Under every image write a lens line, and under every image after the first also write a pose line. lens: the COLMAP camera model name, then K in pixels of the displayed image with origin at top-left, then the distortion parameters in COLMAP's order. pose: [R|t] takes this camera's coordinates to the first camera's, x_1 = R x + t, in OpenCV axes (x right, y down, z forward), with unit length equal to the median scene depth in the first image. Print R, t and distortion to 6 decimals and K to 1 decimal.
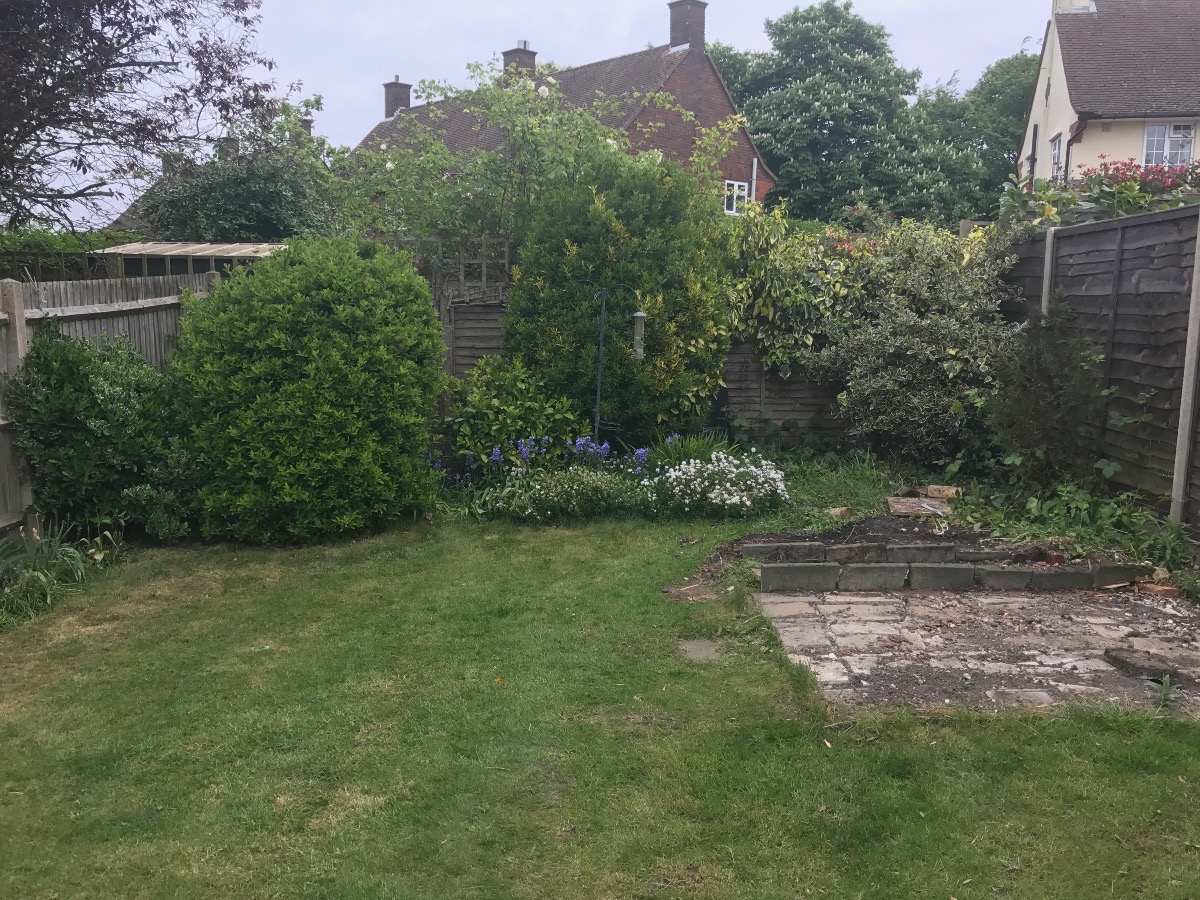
lens RADIAL K [[971.0, 0, 582.6], [0, 971.0, 453.6], [0, 0, 1]] dist [0.034529, -0.070392]
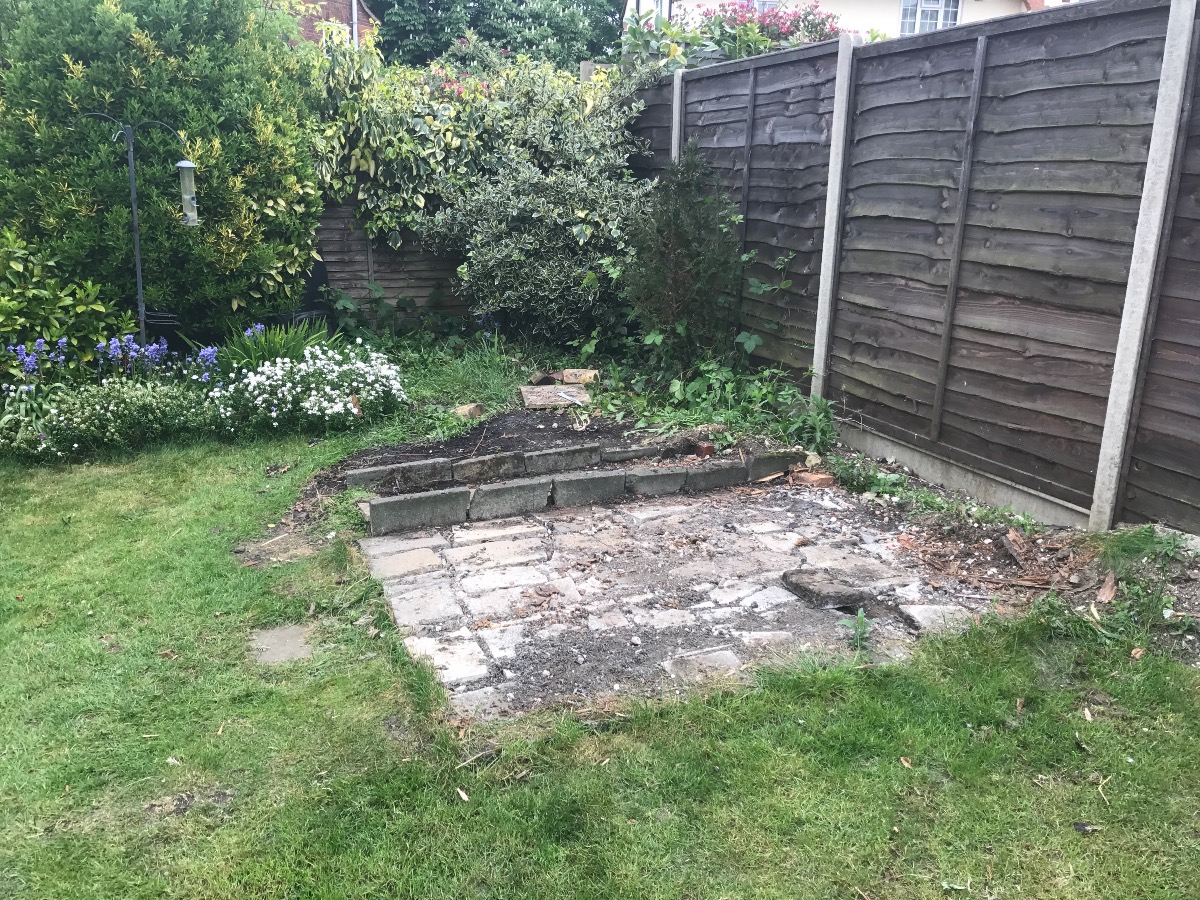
lens RADIAL K [[971.0, 0, 582.6], [0, 971.0, 453.6], [0, 0, 1]] dist [0.034529, -0.070392]
pose [[0.930388, -0.095727, 0.353857, 0.057806], [0.048798, 0.989053, 0.139261, -0.015200], [-0.363314, -0.112300, 0.924874, 0.190132]]
